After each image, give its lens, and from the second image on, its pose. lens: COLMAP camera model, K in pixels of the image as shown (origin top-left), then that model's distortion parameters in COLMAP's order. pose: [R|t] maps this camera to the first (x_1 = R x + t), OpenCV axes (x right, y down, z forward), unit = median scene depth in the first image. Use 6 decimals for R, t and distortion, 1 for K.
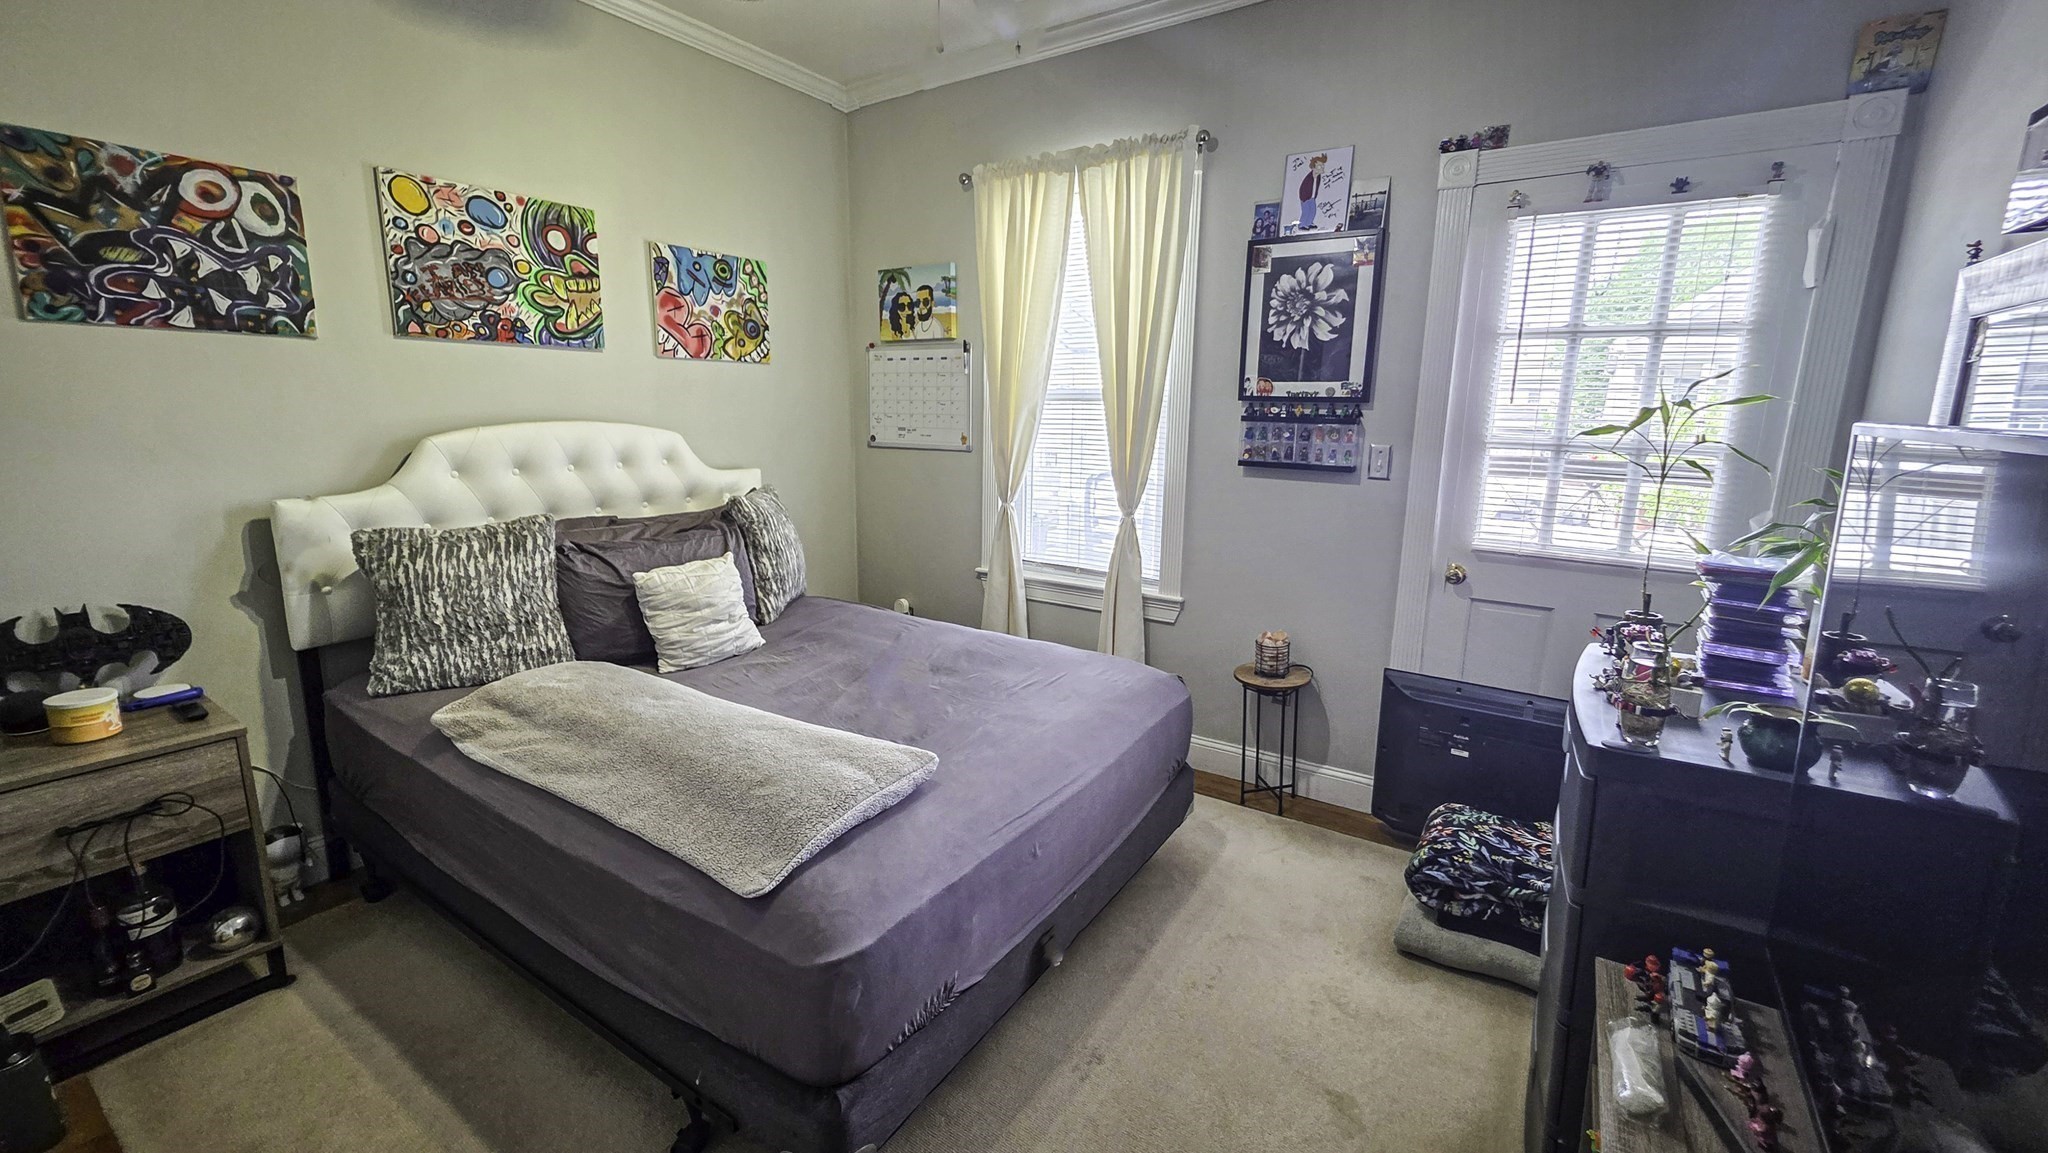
lens RADIAL K [[818.5, 0, 1032.2], [0, 818.5, 563.0], [0, 0, 1]] dist [0.000067, 0.000453]
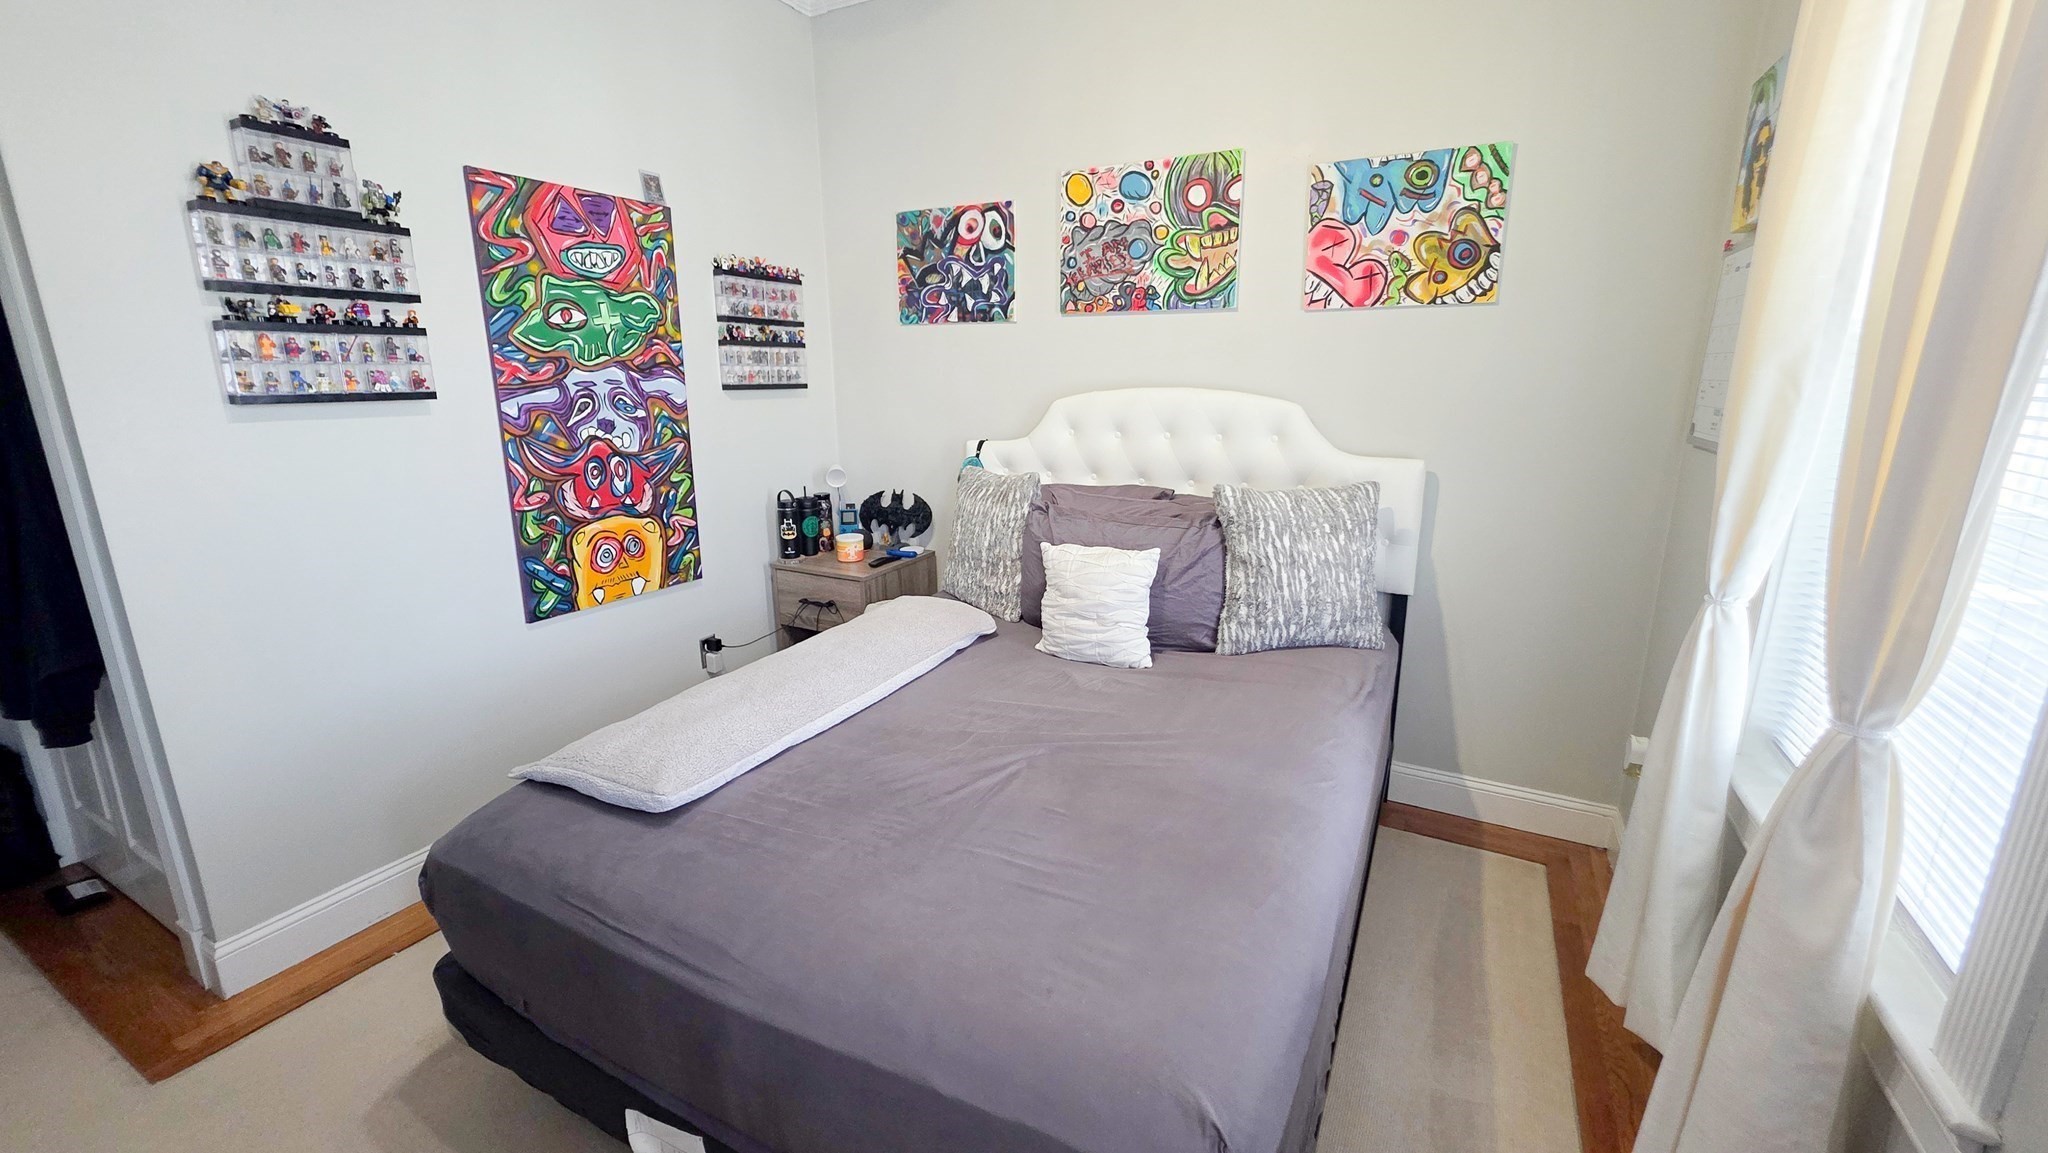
lens RADIAL K [[818.5, 0, 1032.2], [0, 818.5, 563.0], [0, 0, 1]] dist [0.000067, 0.000453]
pose [[0.097958, 0.218751, -0.970851, 0.448766], [-0.181683, 0.963080, 0.198668, -0.148556], [0.978466, 0.156926, 0.134085, 0.812674]]
